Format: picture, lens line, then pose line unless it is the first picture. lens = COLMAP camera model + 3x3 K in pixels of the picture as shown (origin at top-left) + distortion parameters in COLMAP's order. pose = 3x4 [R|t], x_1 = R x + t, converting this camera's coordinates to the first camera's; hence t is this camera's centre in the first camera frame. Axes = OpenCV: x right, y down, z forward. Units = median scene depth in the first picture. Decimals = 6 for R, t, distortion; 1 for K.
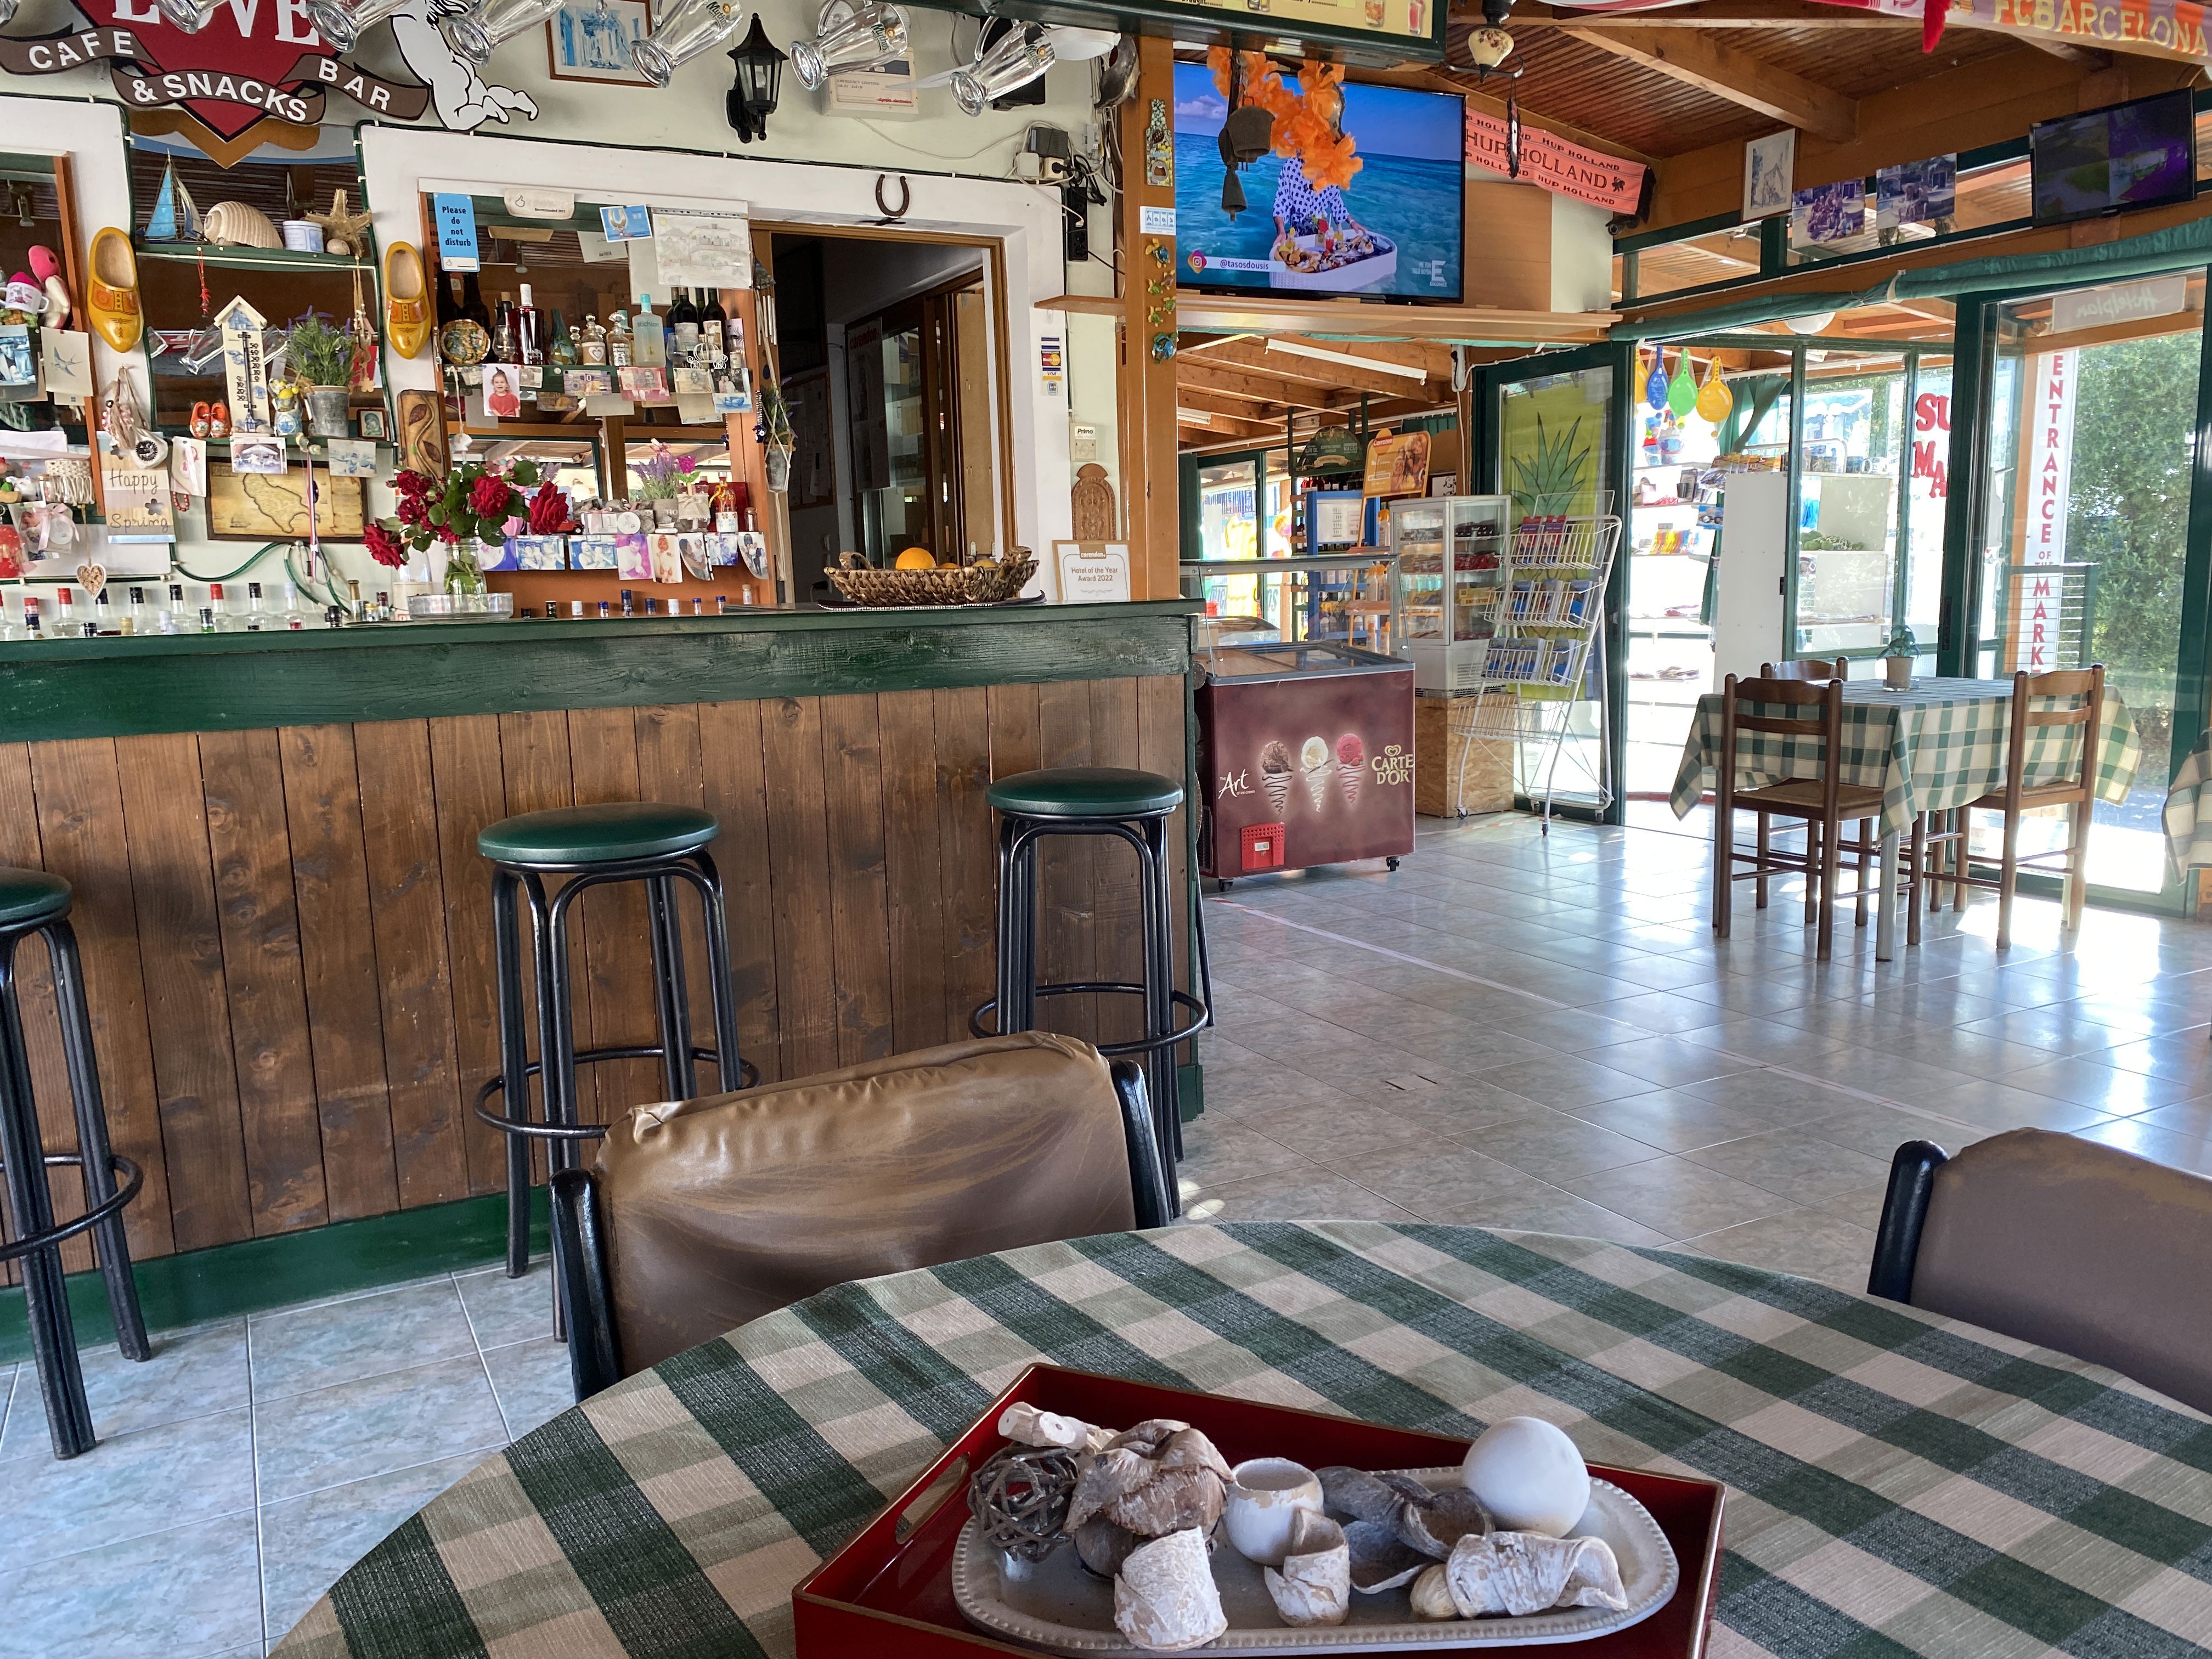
lens RADIAL K [[1689.9, 0, 1099.3], [0, 1689.9, 867.6], [0, 0, 1]] dist [0.011909, -0.006916]
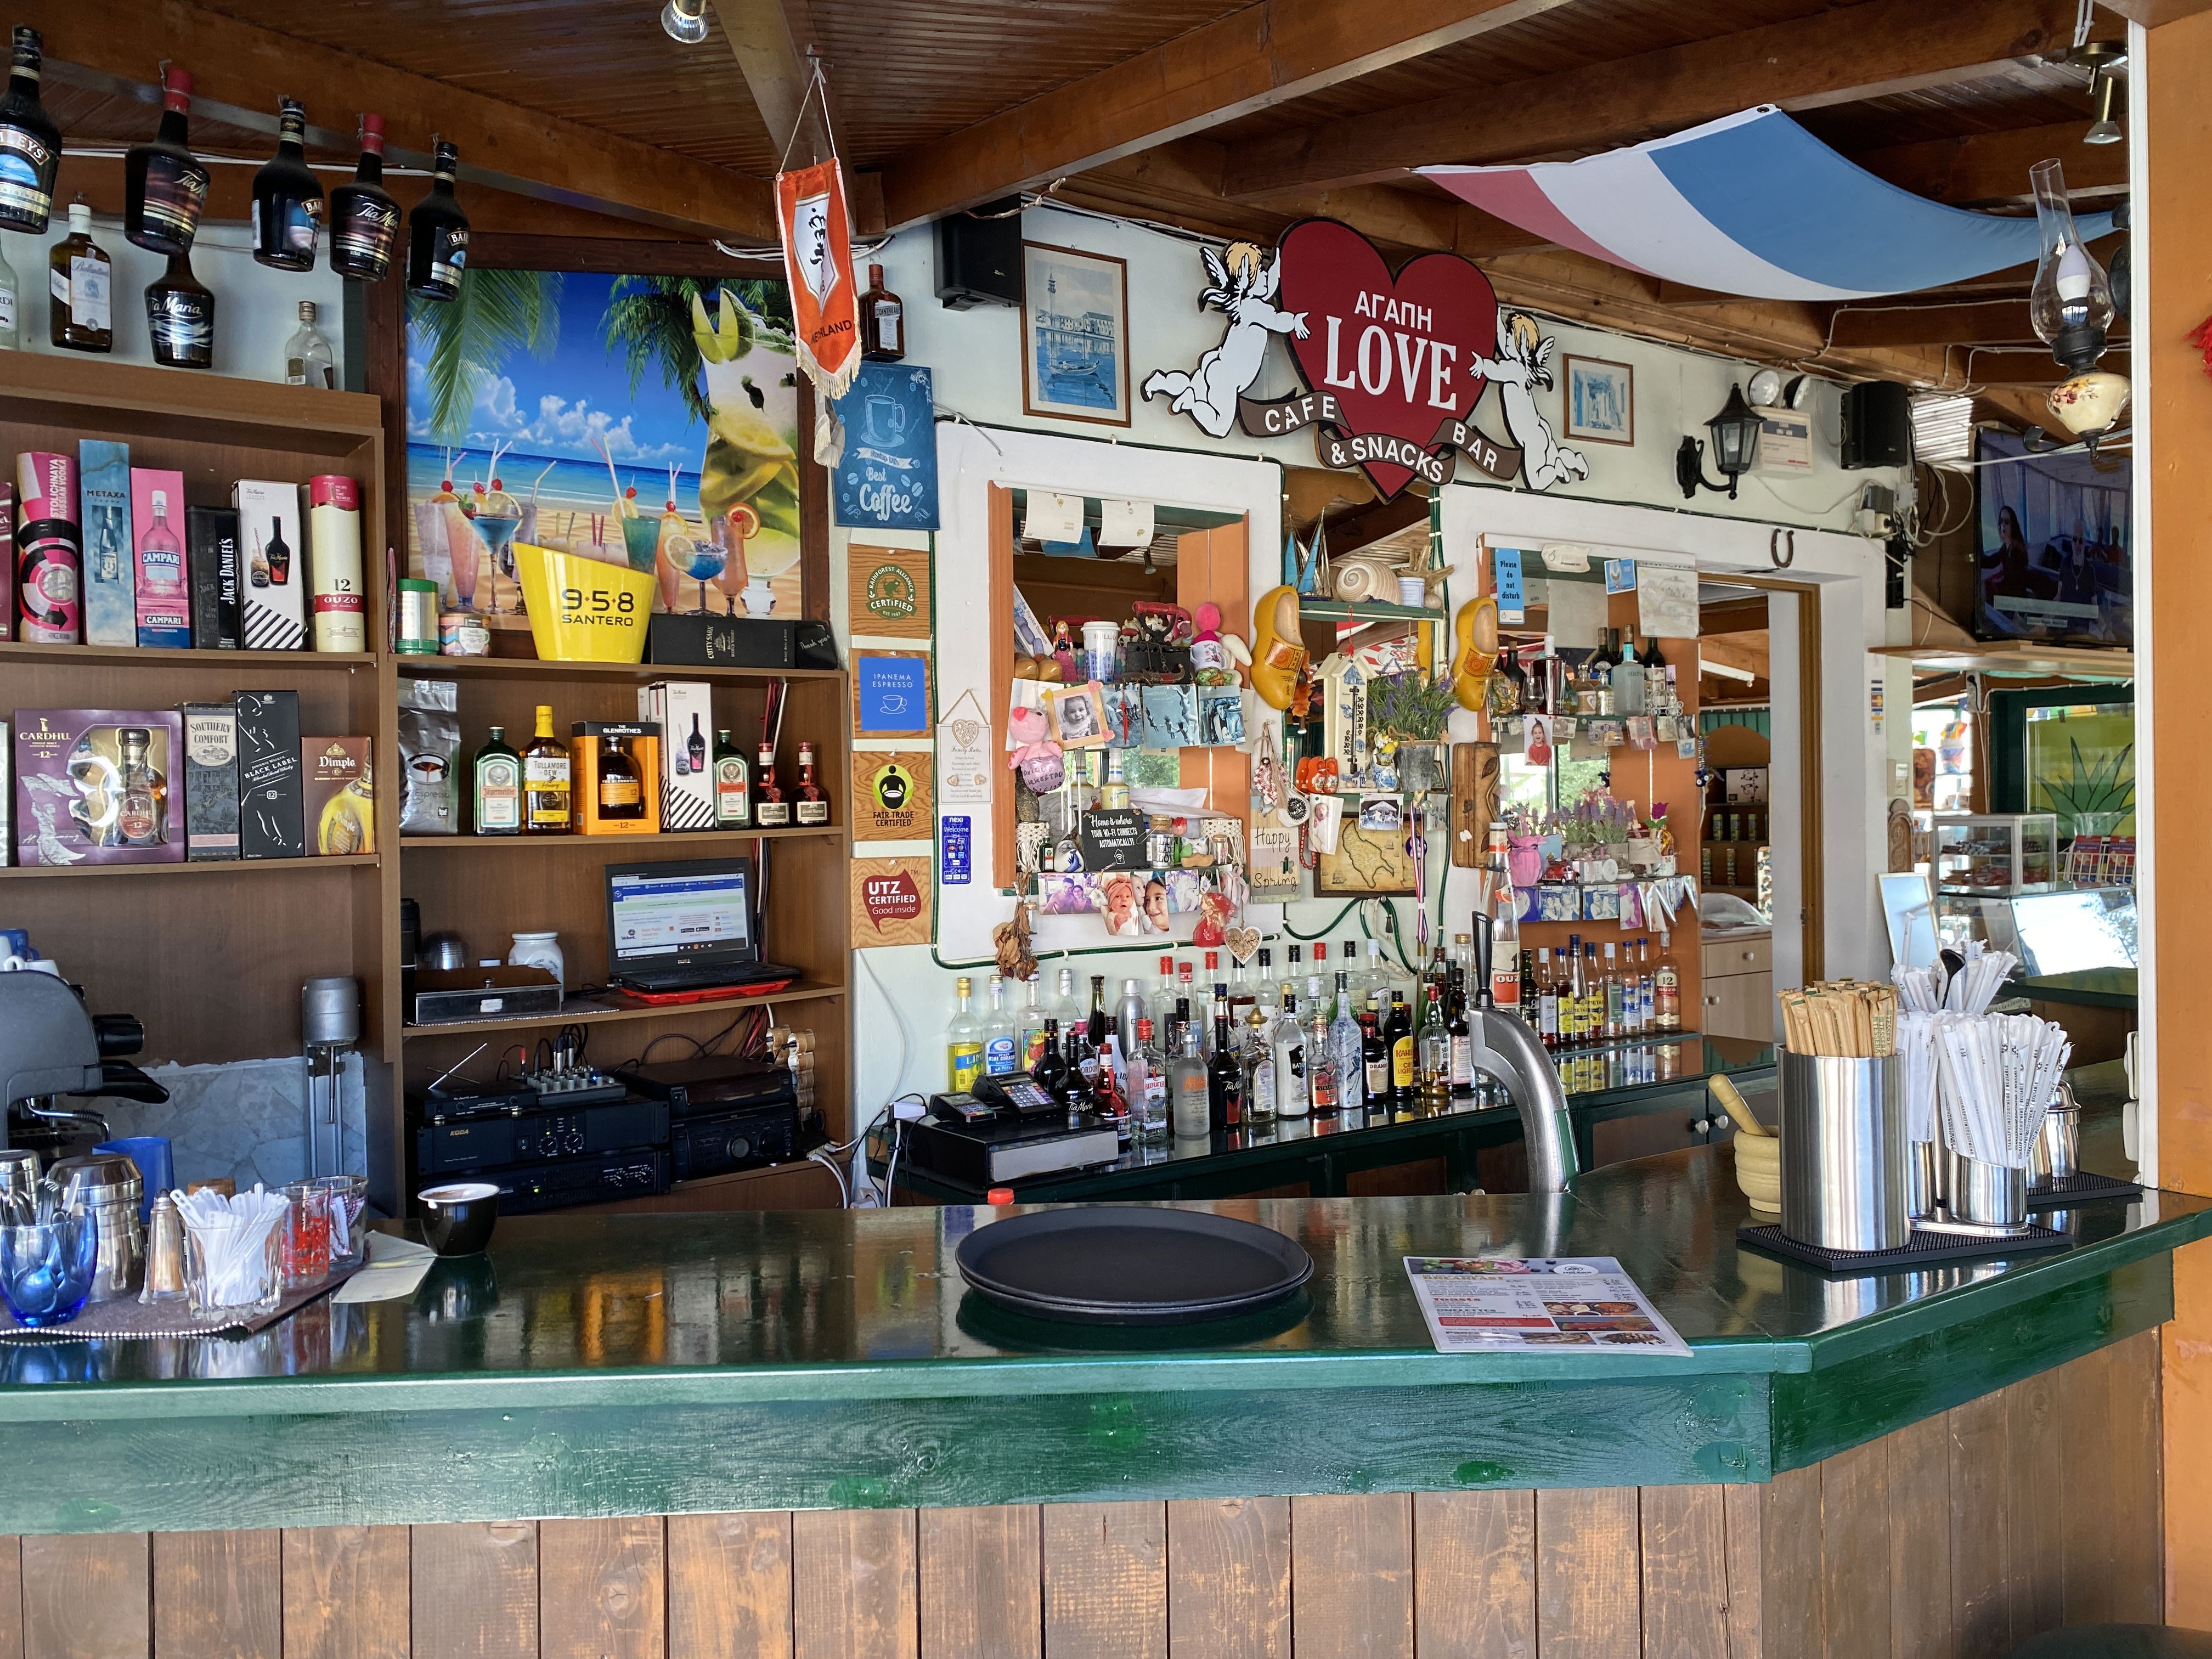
lens RADIAL K [[1719.5, 0, 1106.0], [0, 1719.5, 829.5], [0, 0, 1]] dist [0.226412, -0.614143]
pose [[0.987665, 0.008192, 0.156369, -0.786431], [0.016724, 0.987399, -0.157366, -0.079833], [-0.155688, 0.158040, 0.975082, 0.067413]]
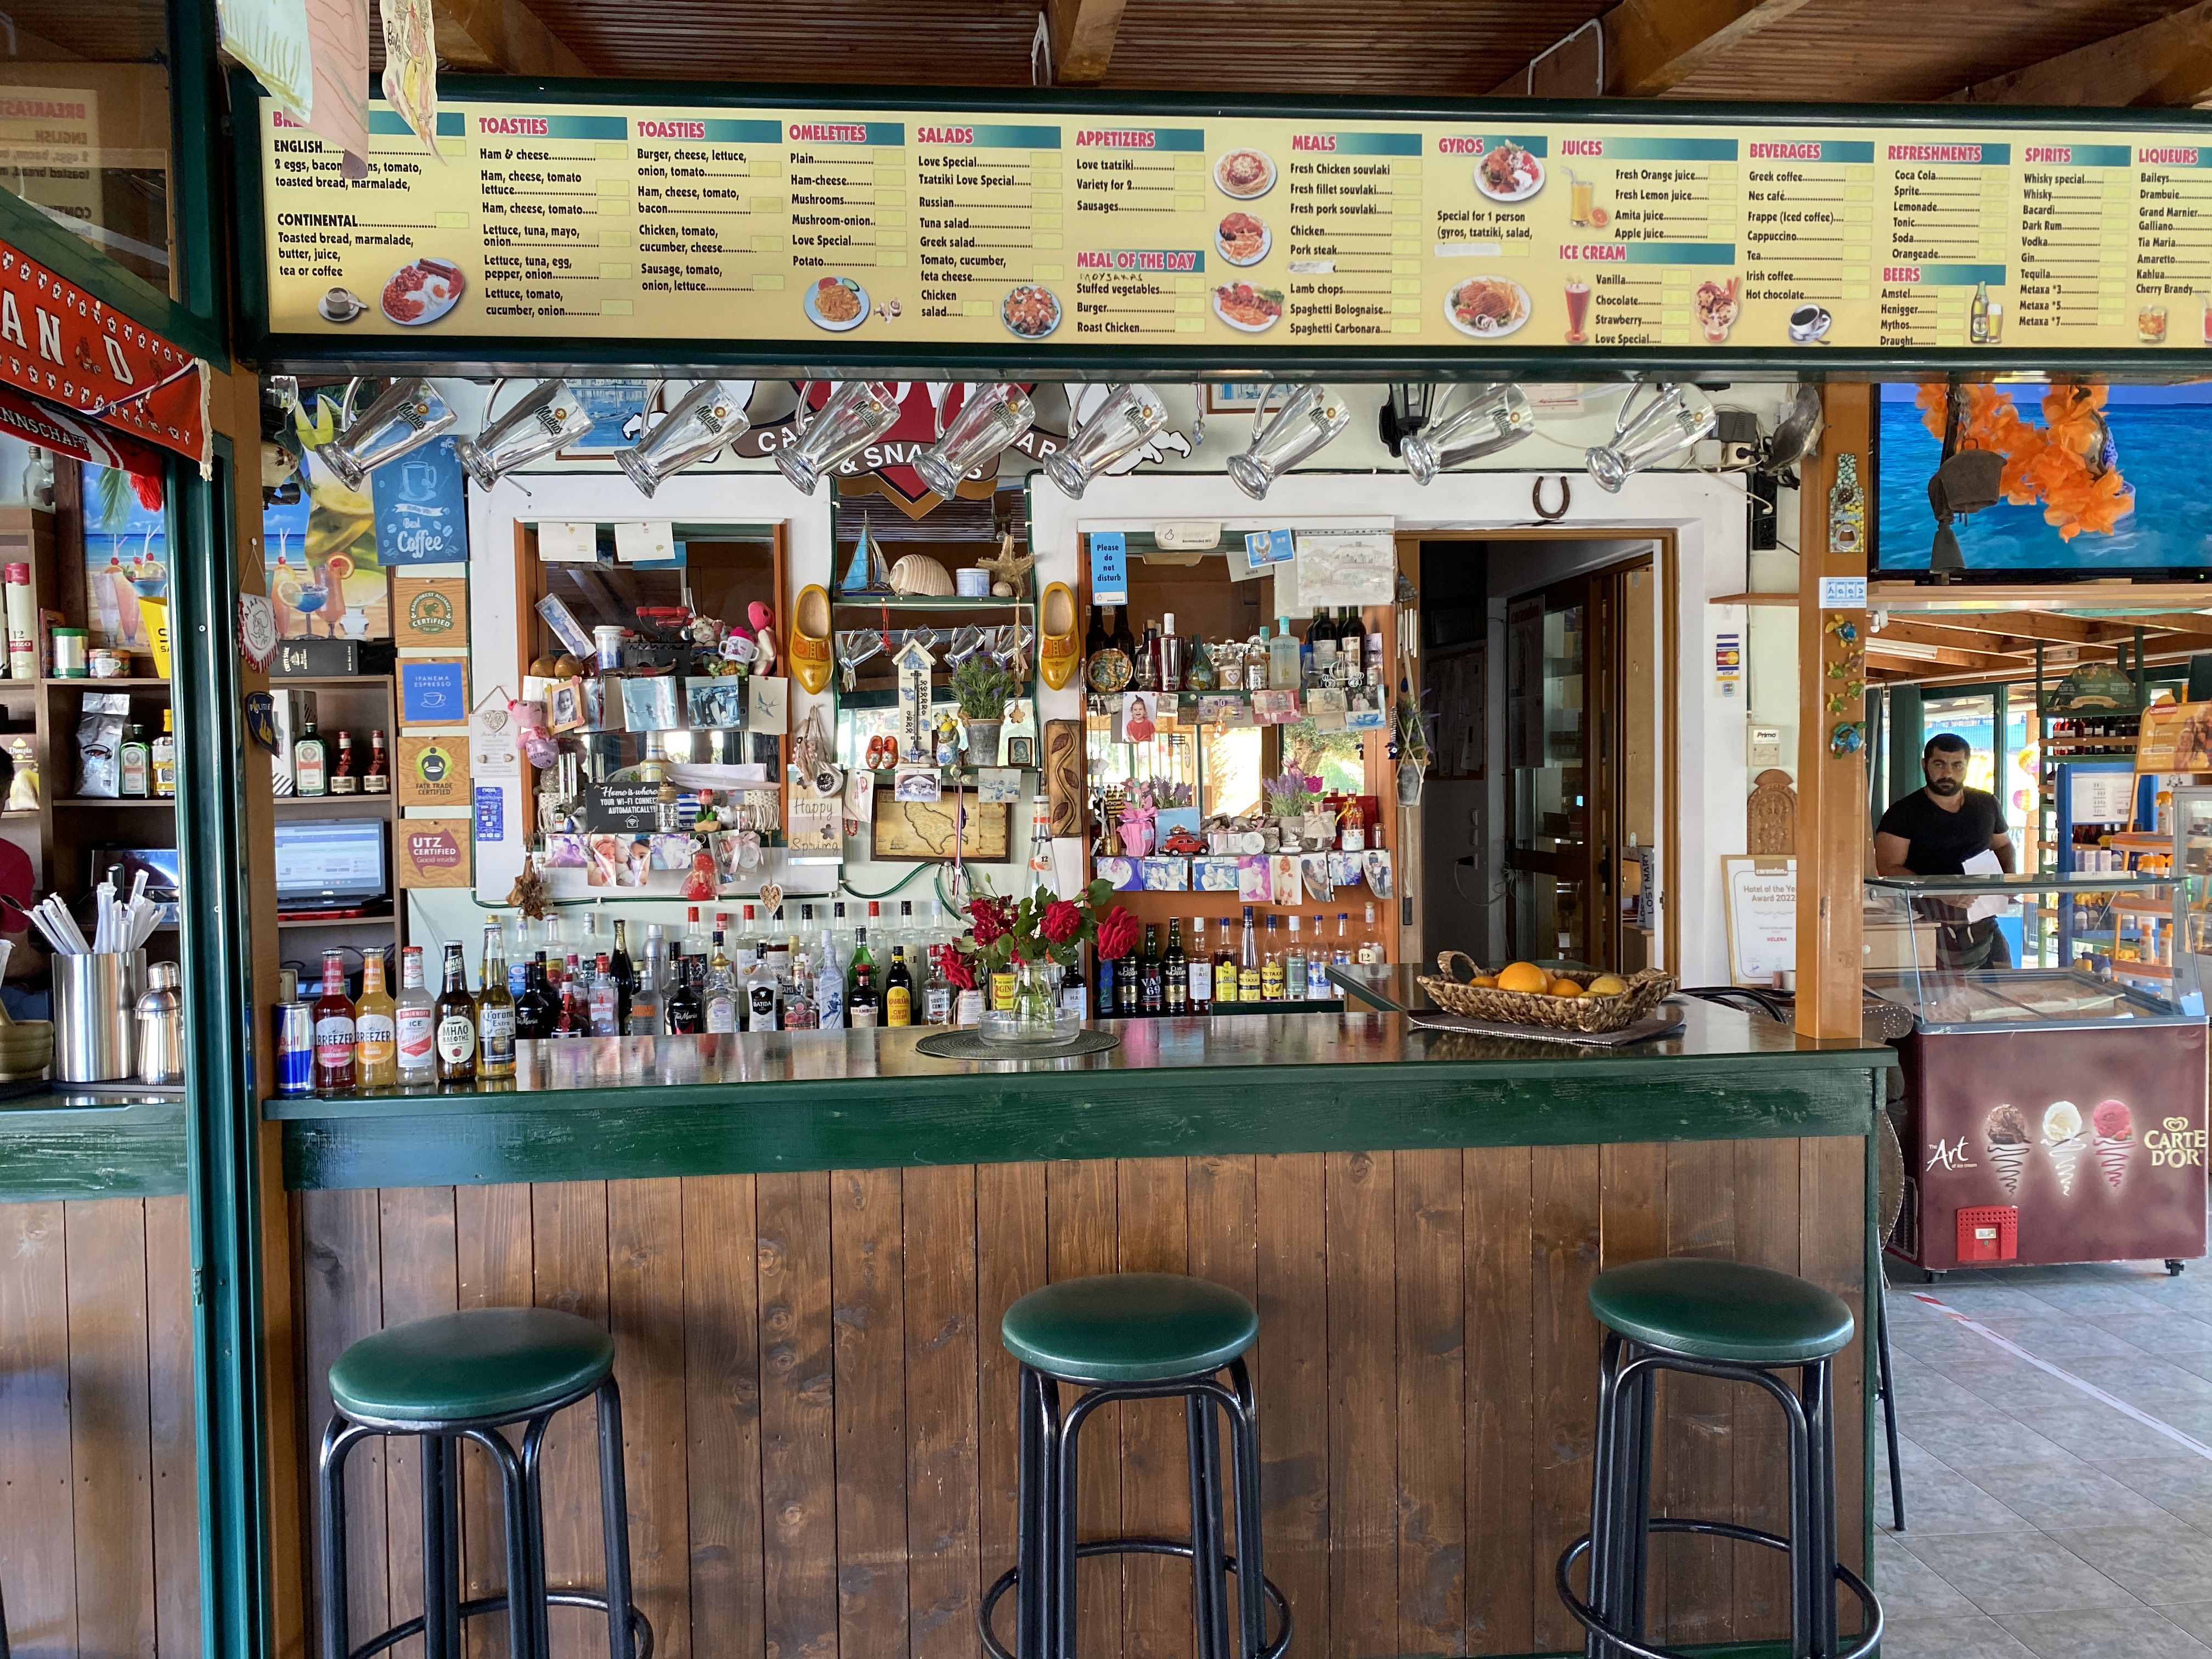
lens RADIAL K [[1683.3, 0, 1113.5], [0, 1683.3, 868.8], [0, 0, 1]] dist [0.114527, -0.136949]
pose [[0.926640, 0.030208, -0.374734, 0.015138], [-0.072595, 0.992385, -0.099512, -0.092762], [0.368874, 0.119416, 0.921776, 0.075275]]
